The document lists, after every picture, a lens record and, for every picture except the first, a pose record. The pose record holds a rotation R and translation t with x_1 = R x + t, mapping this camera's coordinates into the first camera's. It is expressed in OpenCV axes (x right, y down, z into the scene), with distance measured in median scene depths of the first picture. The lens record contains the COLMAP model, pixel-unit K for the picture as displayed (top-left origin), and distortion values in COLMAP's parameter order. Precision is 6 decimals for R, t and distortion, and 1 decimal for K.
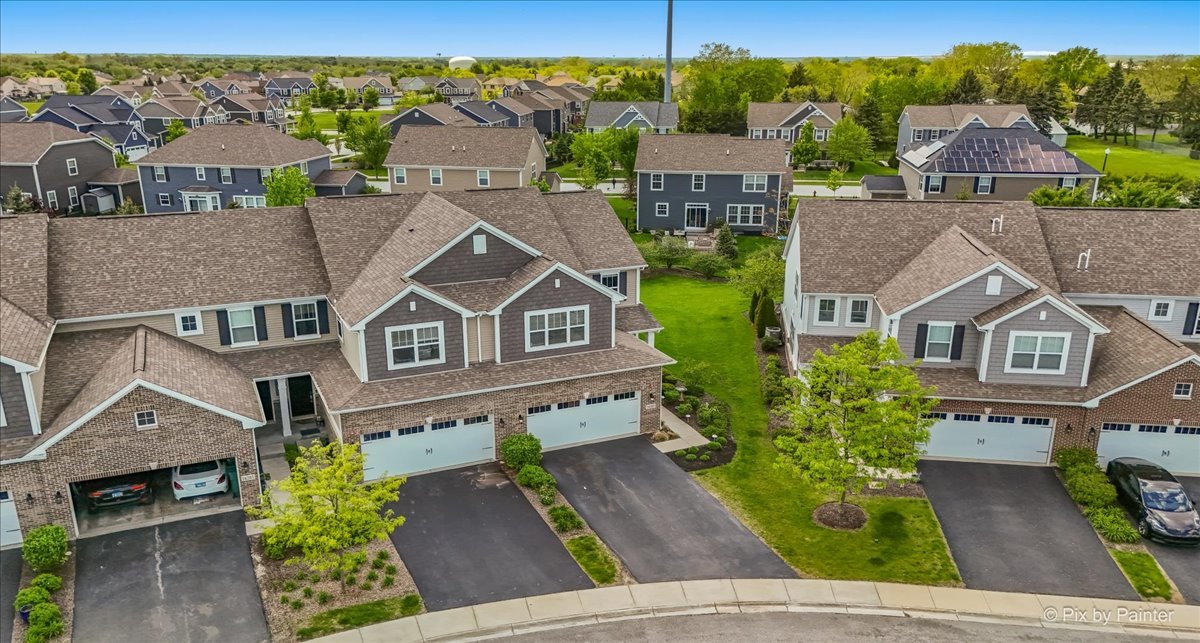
lens RADIAL K [[911.5, 0, 600.0], [0, 911.5, 321.5], [0, 0, 1]] dist [0.081278, -0.095804]
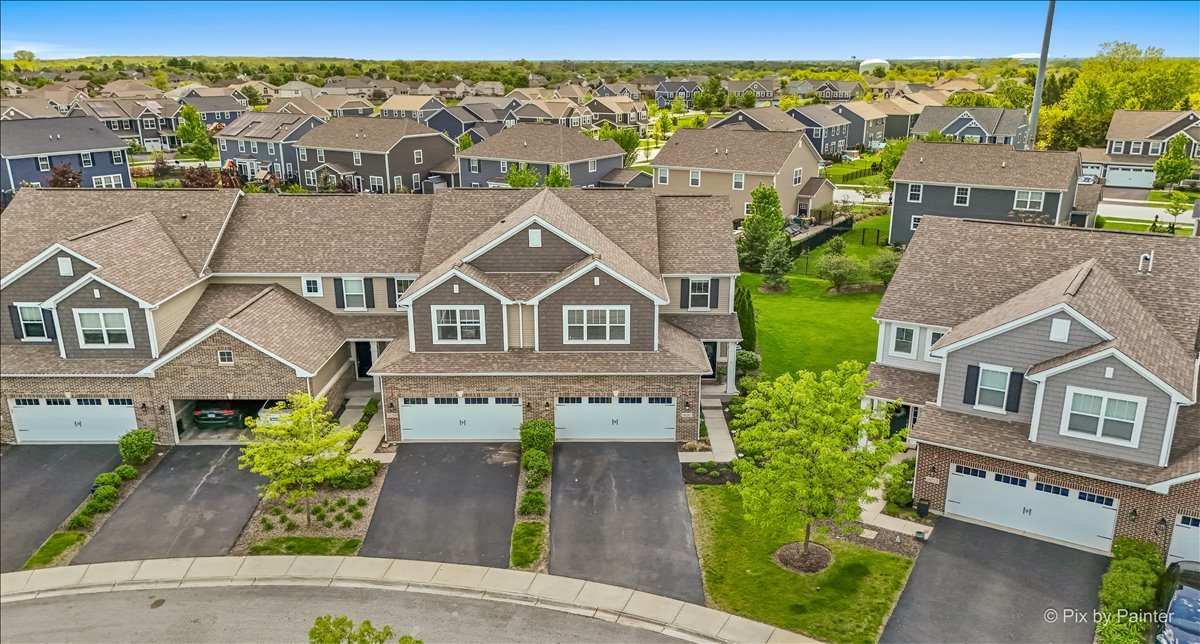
lens RADIAL K [[911.5, 0, 600.0], [0, 911.5, 322.0], [0, 0, 1]] dist [0.081278, -0.095804]
pose [[0.913472, 0.109067, -0.392011, 0.371043], [-0.110159, 0.993717, 0.019780, -0.017008], [0.391706, 0.025115, 0.919748, 0.057030]]
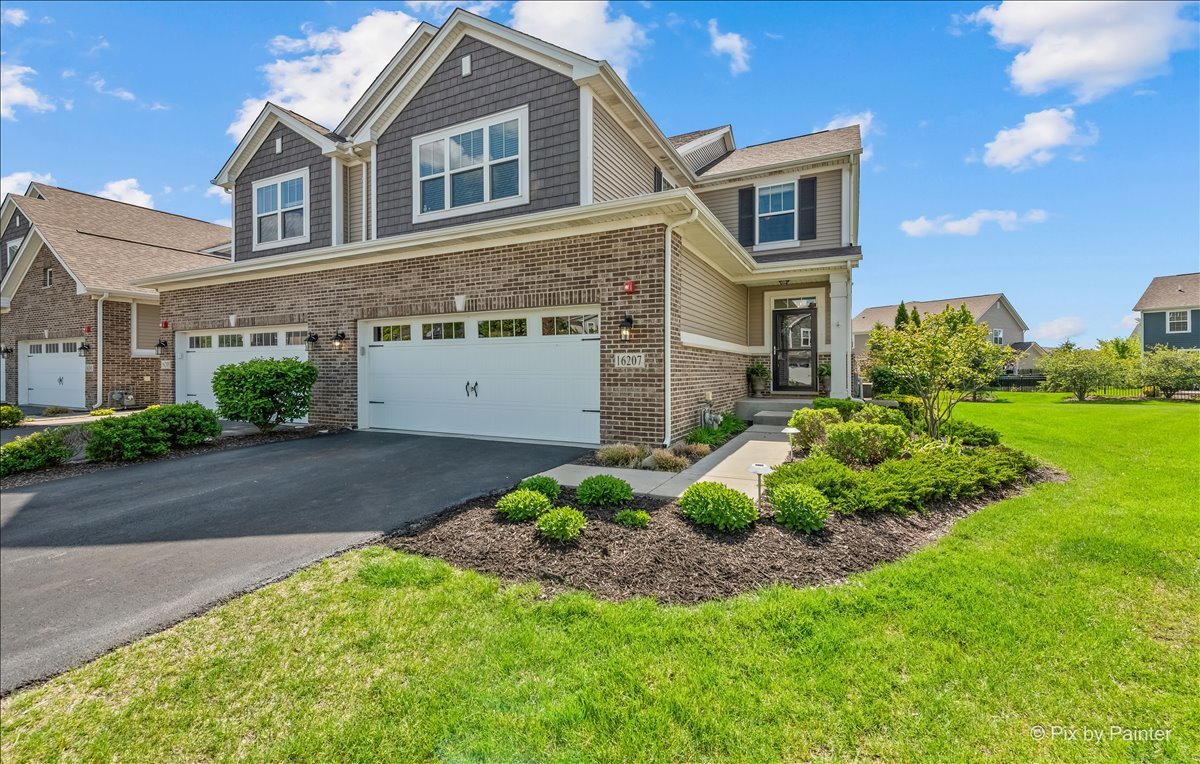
lens RADIAL K [[507.2, 0, 599.1], [0, 507.2, 366.5], [0, 0, 1]] dist [-0.000145, -0.000051]
pose [[0.641015, -0.001899, -0.767526, 0.198072], [-0.220822, 0.957260, -0.186792, 0.139862], [0.735077, 0.289223, 0.613199, 0.949161]]
